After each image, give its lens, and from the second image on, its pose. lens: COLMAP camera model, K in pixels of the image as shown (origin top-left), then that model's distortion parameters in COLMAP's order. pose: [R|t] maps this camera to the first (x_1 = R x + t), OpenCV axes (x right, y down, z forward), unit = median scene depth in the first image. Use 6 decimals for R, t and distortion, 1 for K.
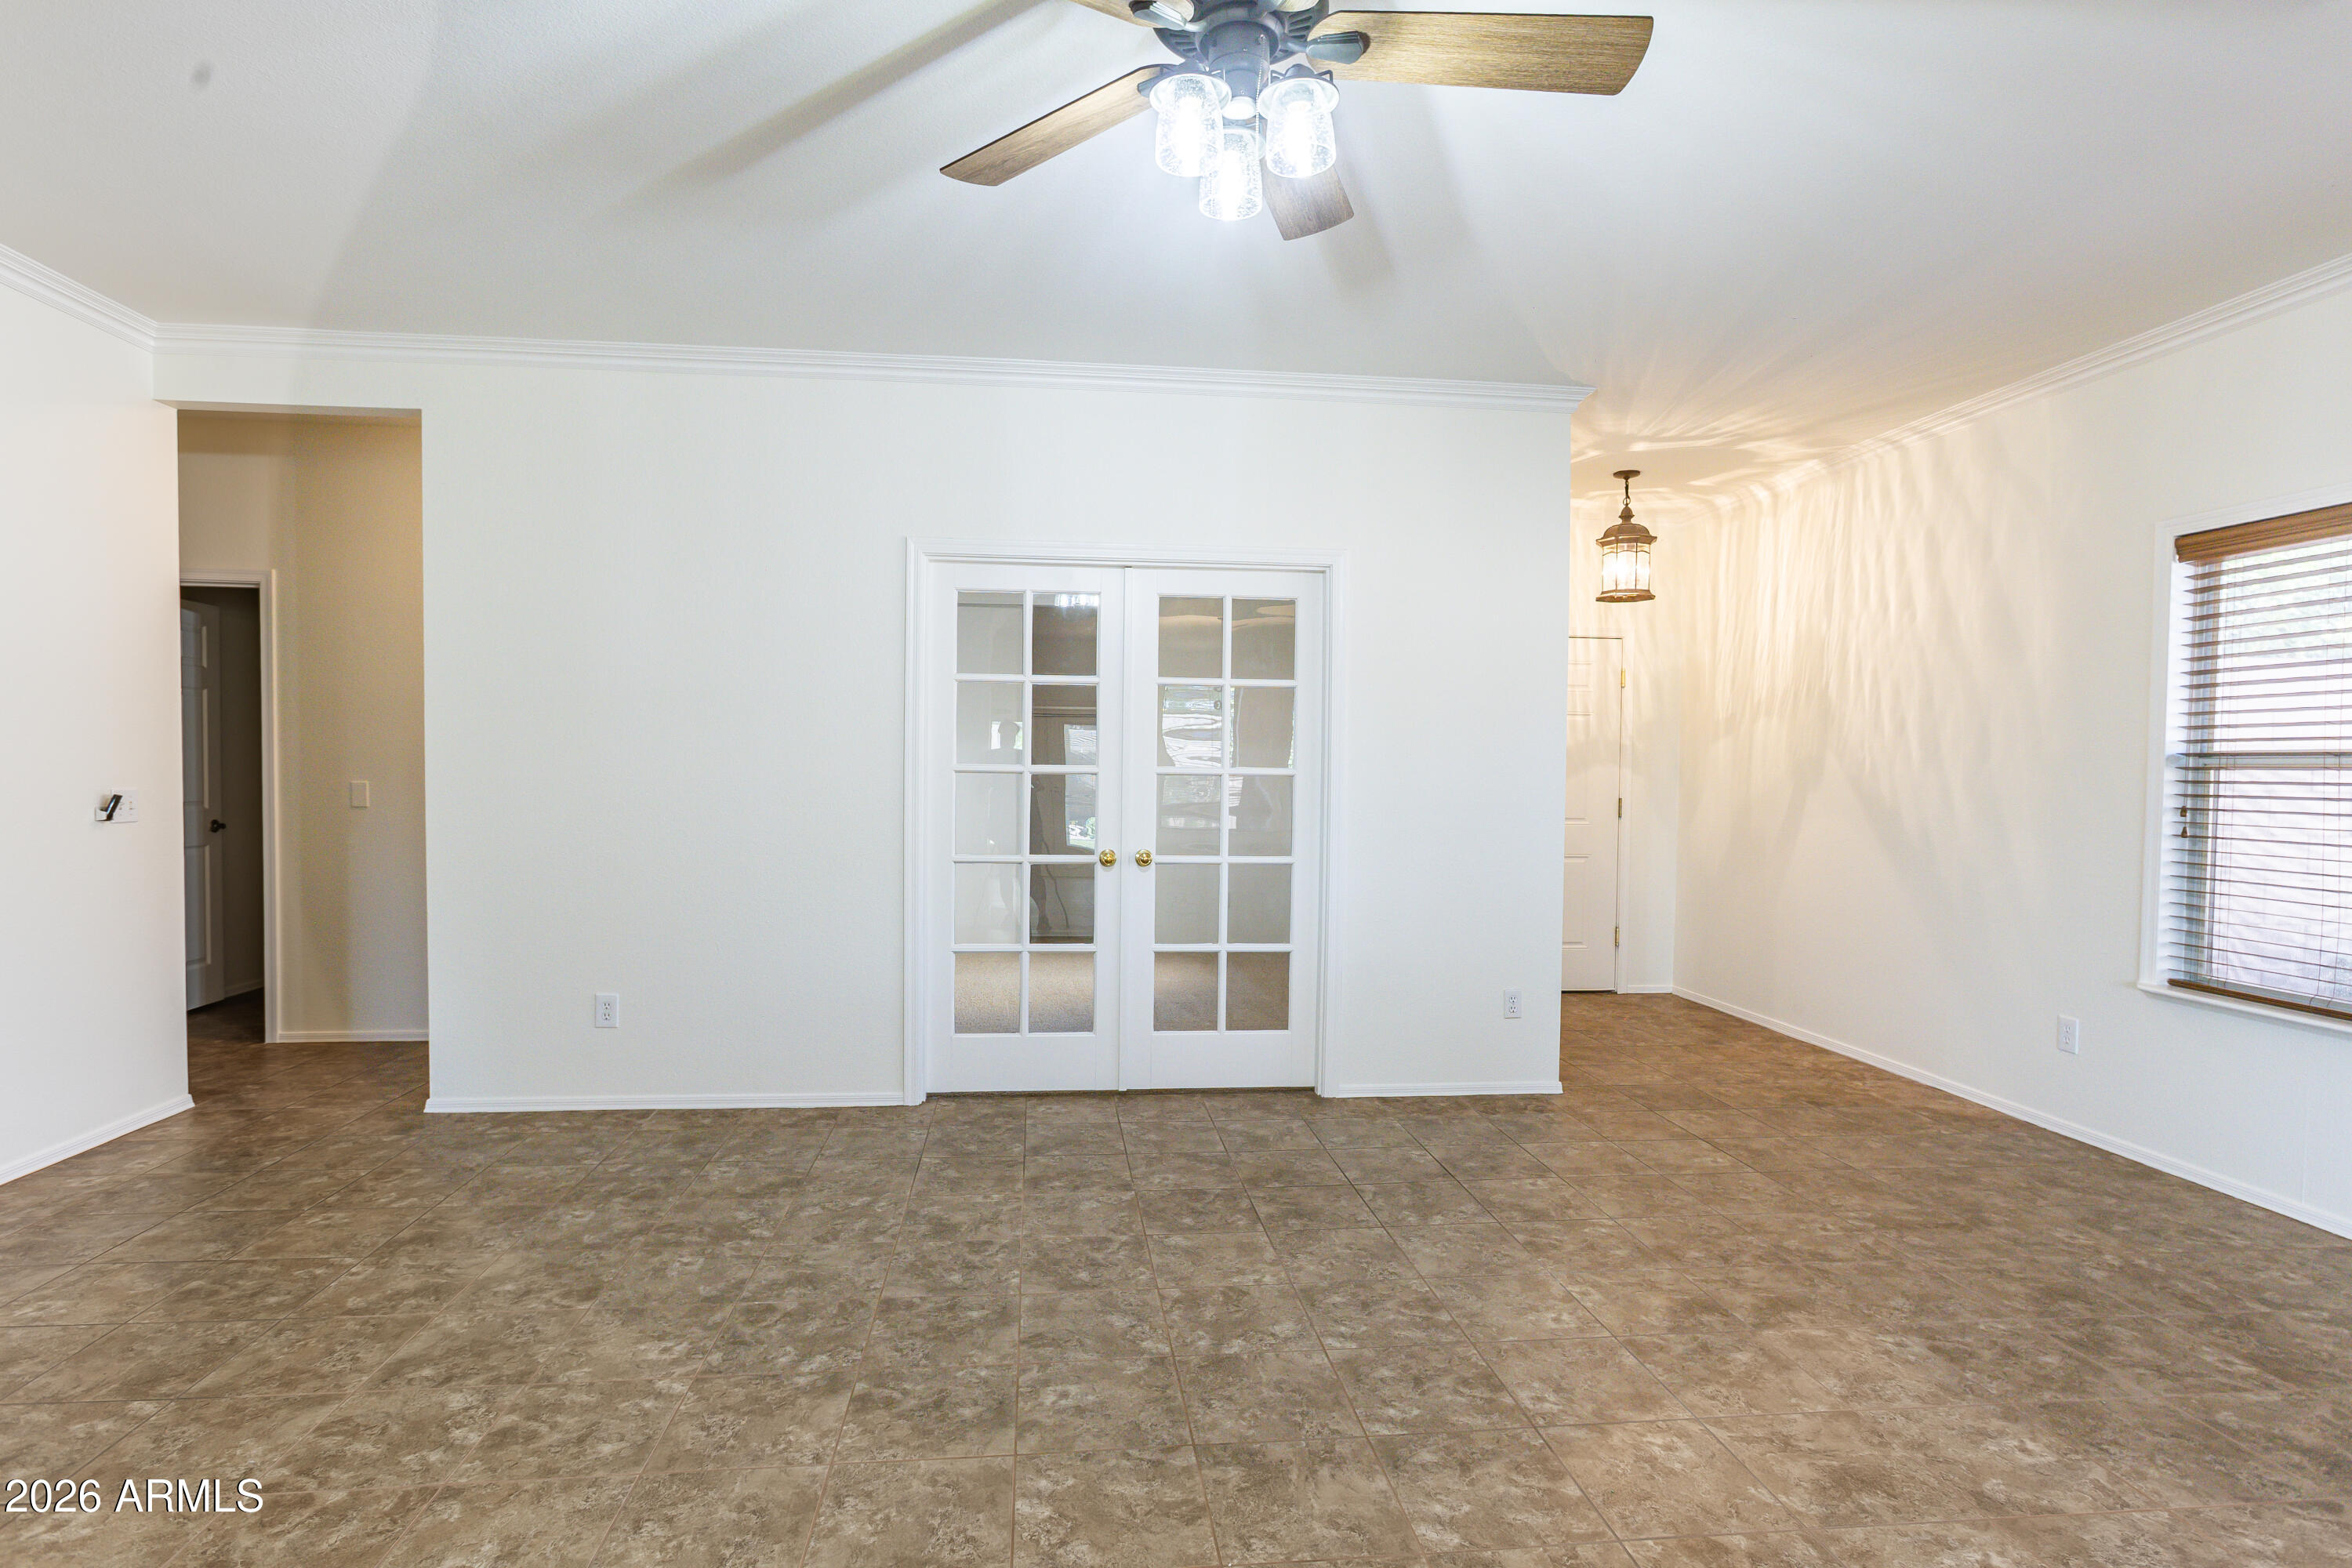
lens RADIAL K [[1183.2, 0, 1171.7], [0, 1183.2, 788.8], [0, 0, 1]] dist [-0.019941, 0.014491]
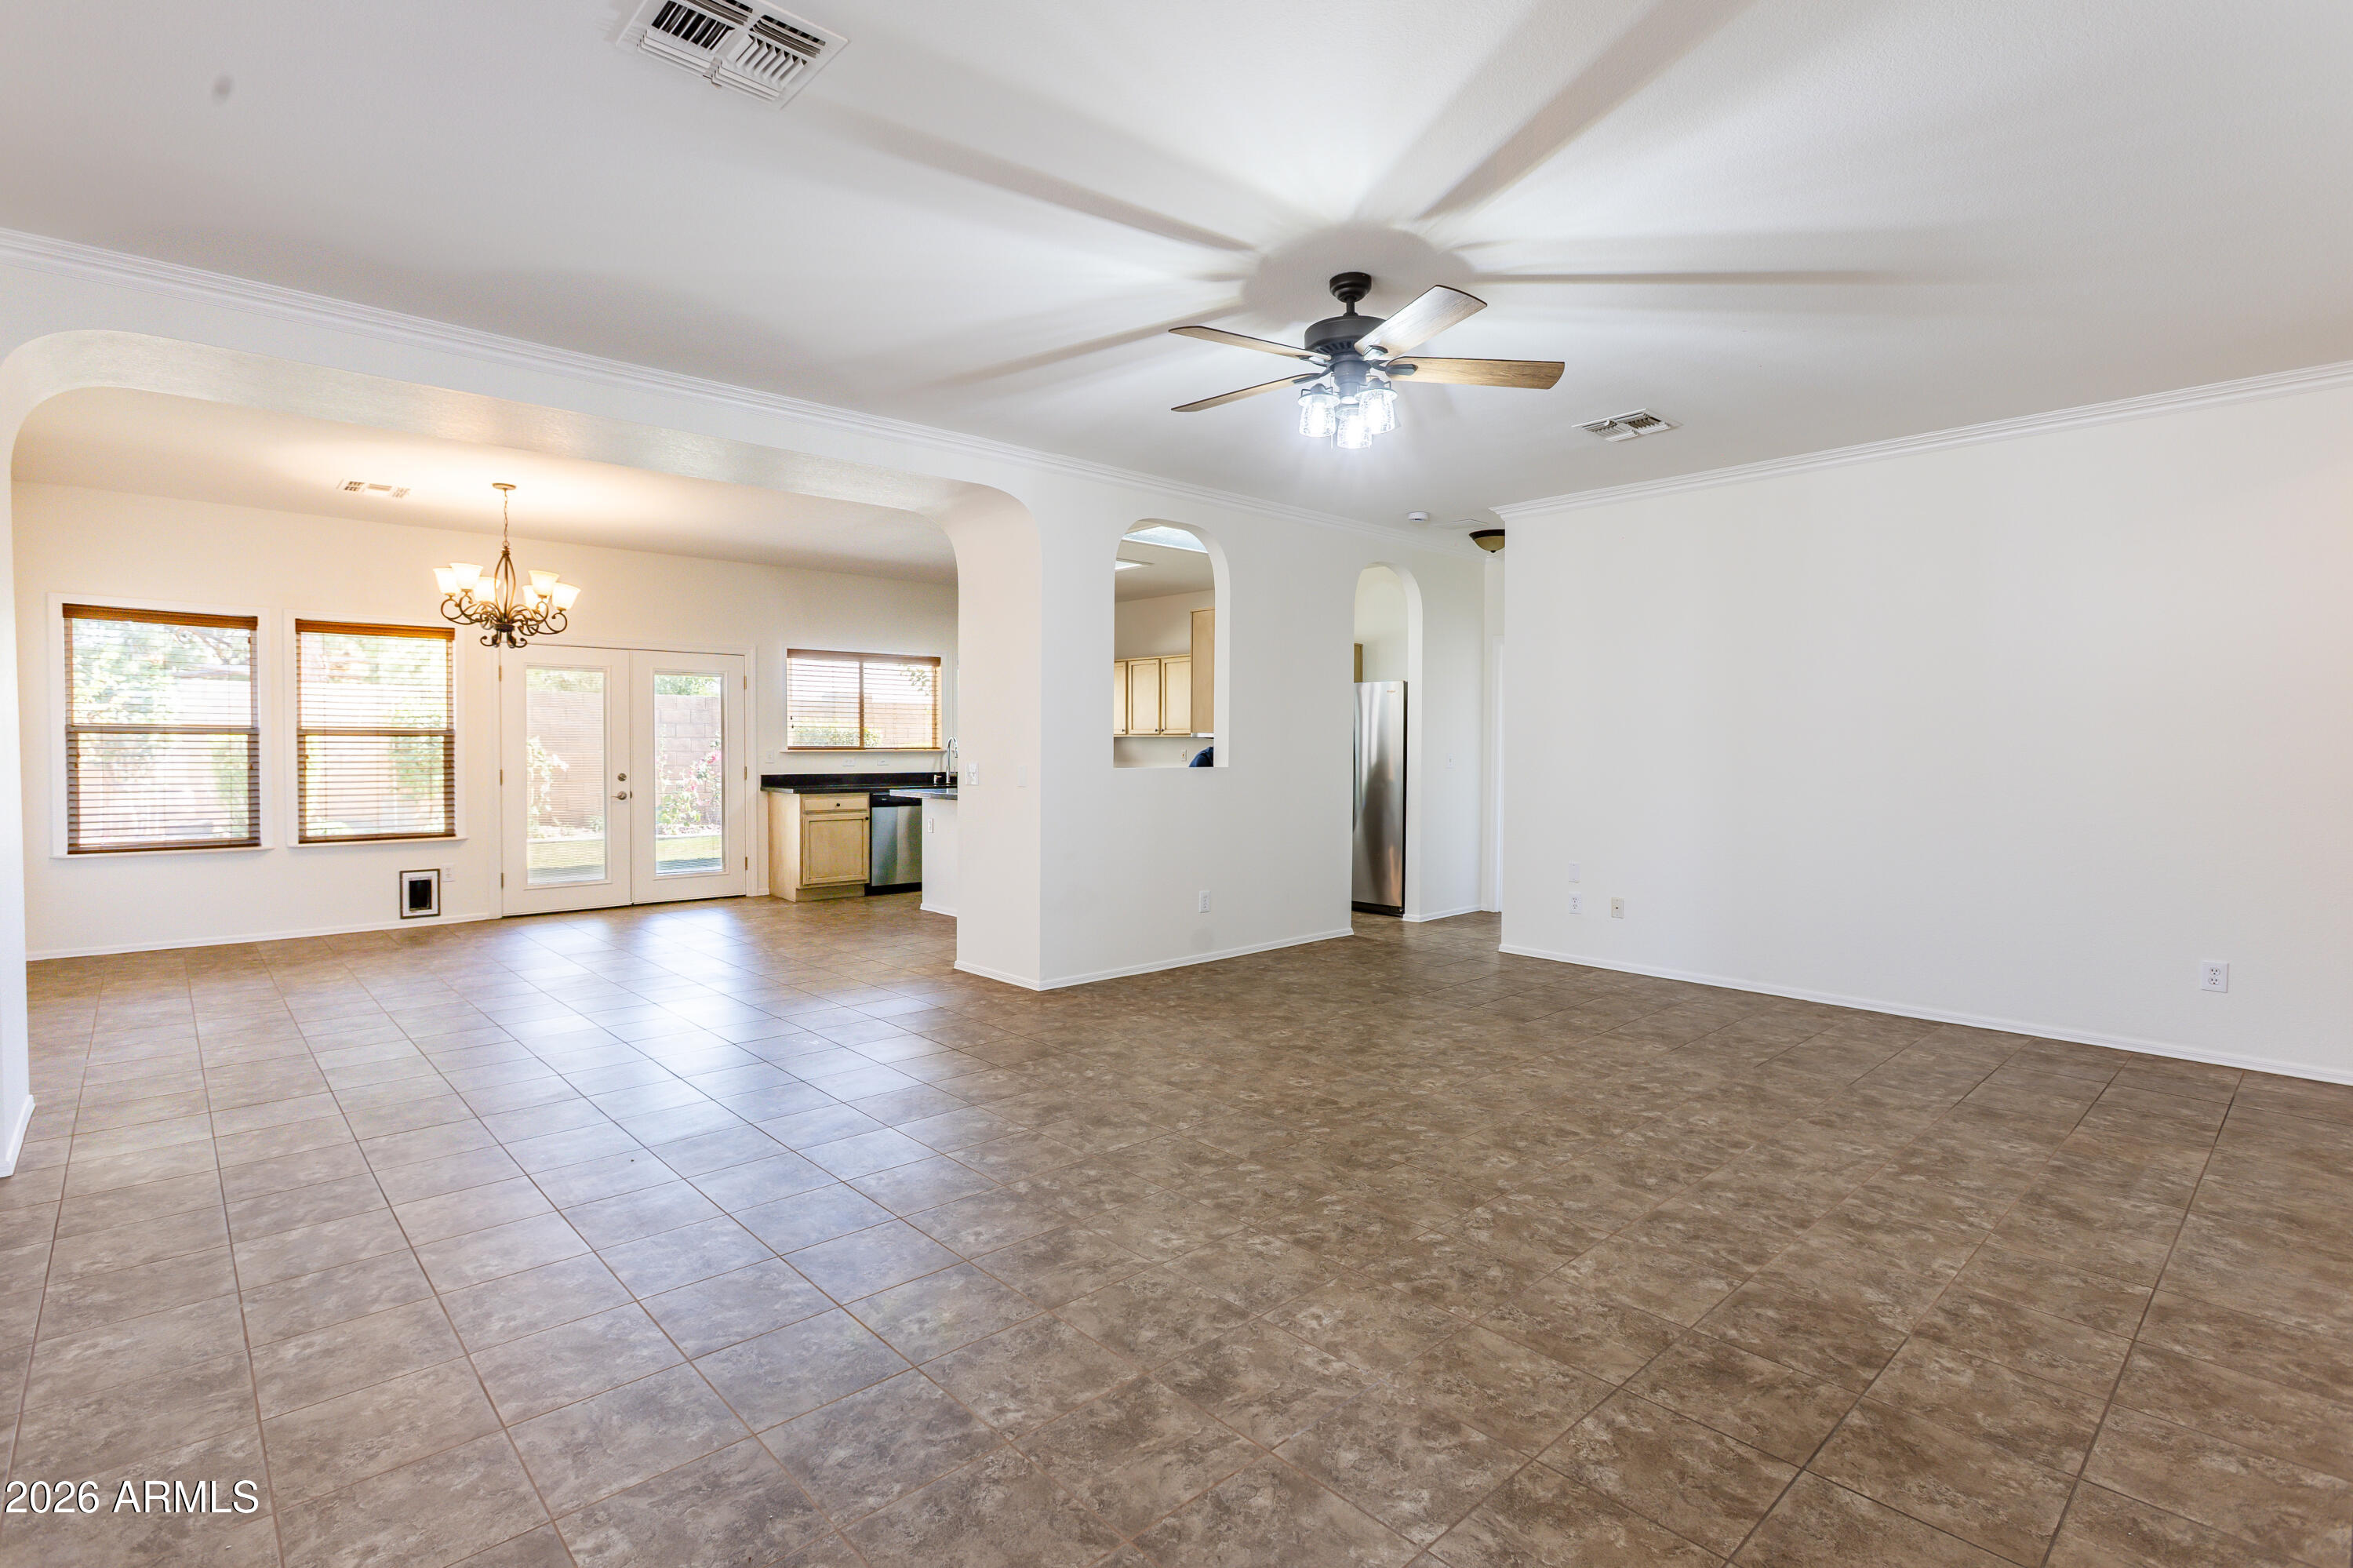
lens RADIAL K [[1122.8, 0, 1163.7], [0, 1122.8, 775.5], [0, 0, 1]] dist [-0.026691, 0.021860]
pose [[-0.812418, 0.001116, -0.583075, 0.936978], [-0.025503, 0.998973, 0.037446, -0.023002], [0.582518, 0.045292, -0.811555, 1.605610]]
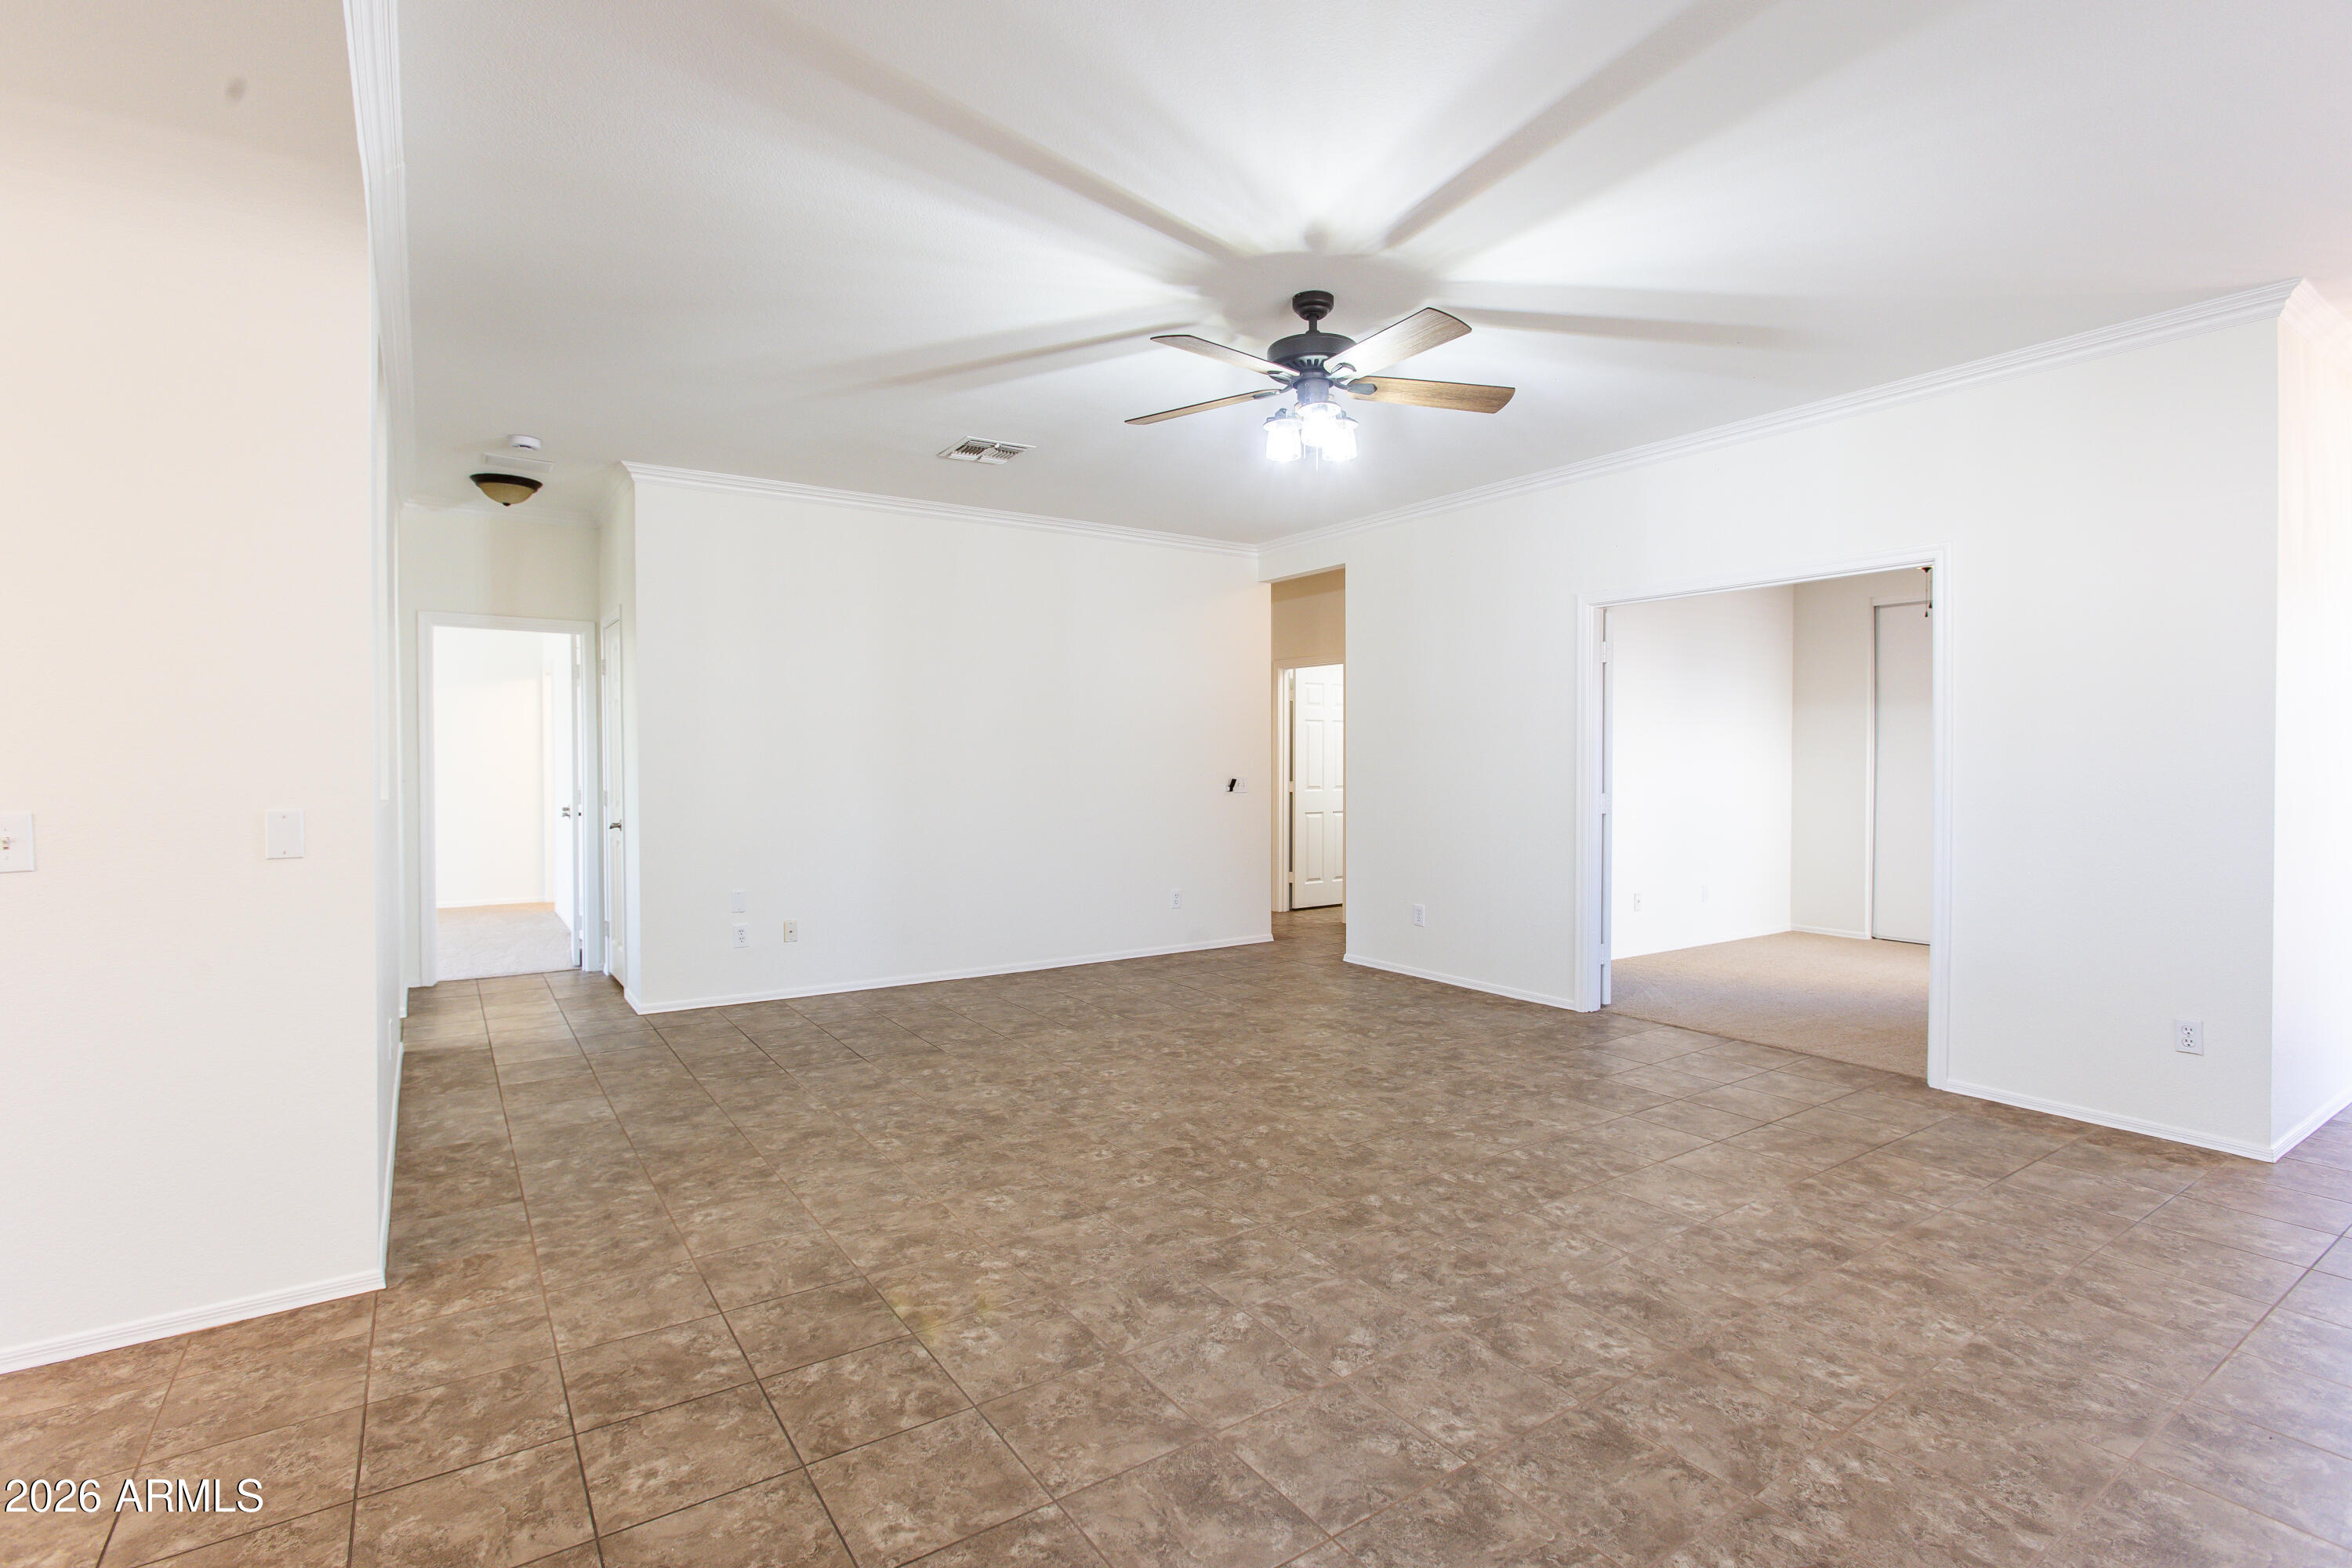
lens RADIAL K [[1122.3, 0, 1163.2], [0, 1122.3, 775.5], [0, 0, 1]] dist [-0.026691, 0.021860]
pose [[0.464644, 0.001462, -0.885496, 1.077497], [-0.011510, 0.999924, -0.004388, 0.011933], [0.885423, 0.012231, 0.464625, -0.036004]]
